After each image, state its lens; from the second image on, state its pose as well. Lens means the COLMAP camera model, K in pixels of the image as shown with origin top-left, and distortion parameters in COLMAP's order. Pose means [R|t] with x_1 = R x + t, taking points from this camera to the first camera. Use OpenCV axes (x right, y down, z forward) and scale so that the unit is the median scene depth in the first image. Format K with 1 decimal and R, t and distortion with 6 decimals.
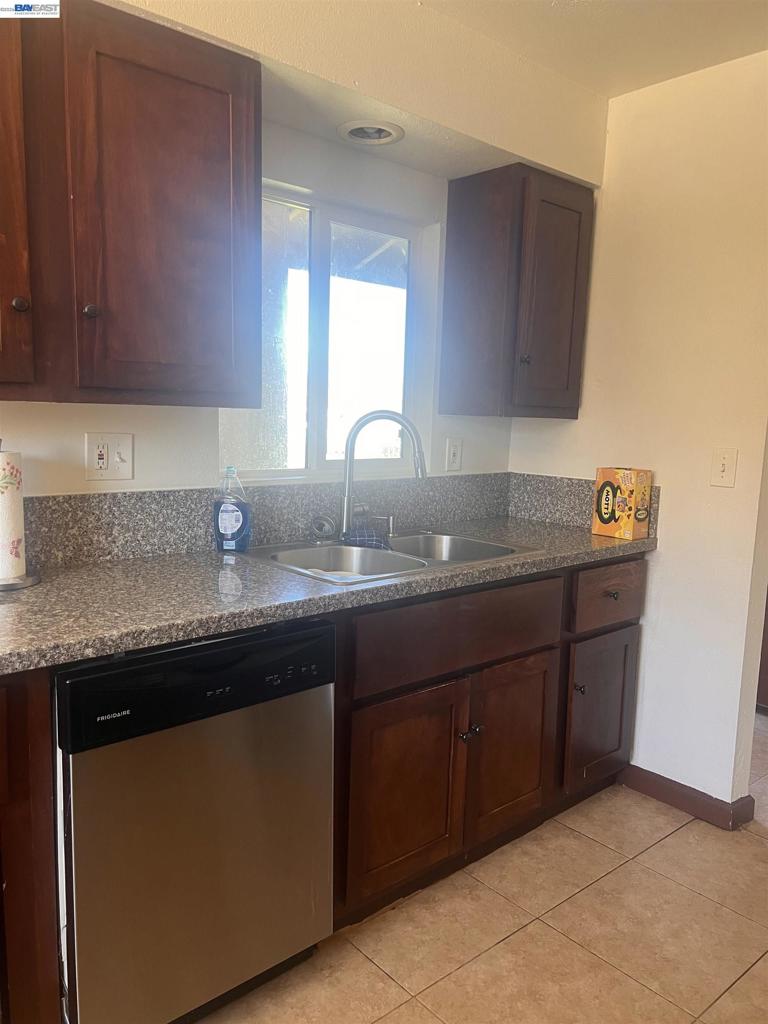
lens RADIAL K [[764.5, 0, 388.5], [0, 764.5, 518.5], [0, 0, 1]] dist [0.012565, -0.000699]
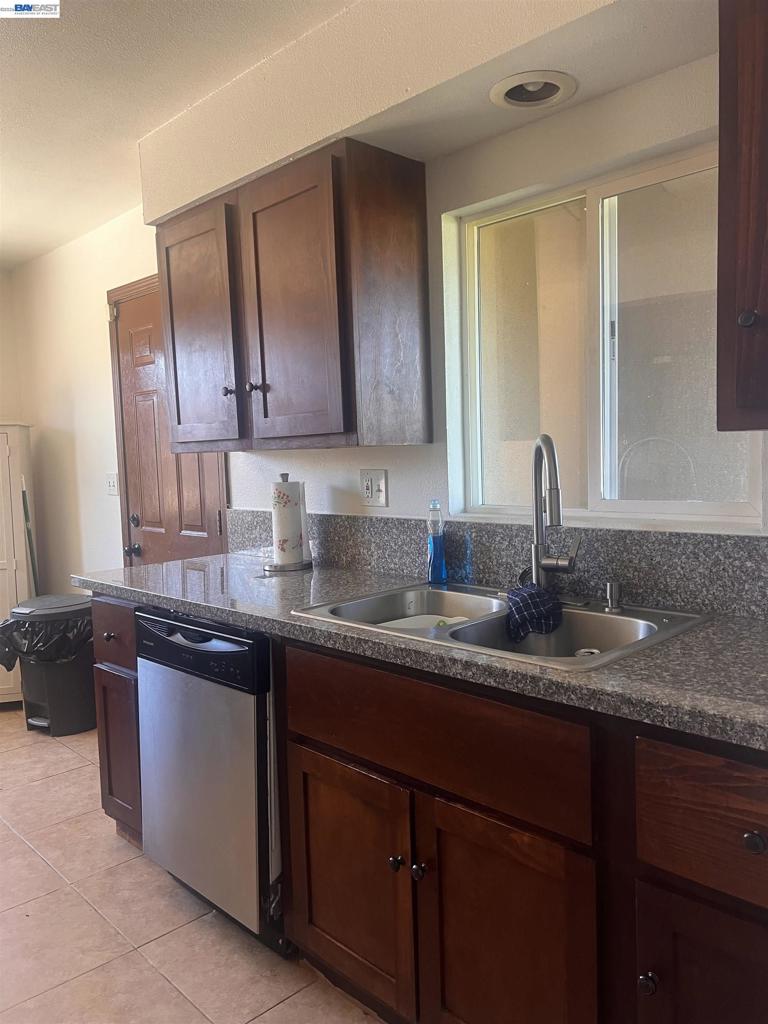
lens RADIAL K [[764.5, 0, 389.1], [0, 764.5, 506.2], [0, 0, 1]] dist [0.012565, -0.000699]
pose [[0.056437, 0.041486, -0.997544, 0.848407], [-0.102600, 0.994088, 0.035537, -0.093553], [0.993120, 0.100343, 0.060360, 0.916164]]
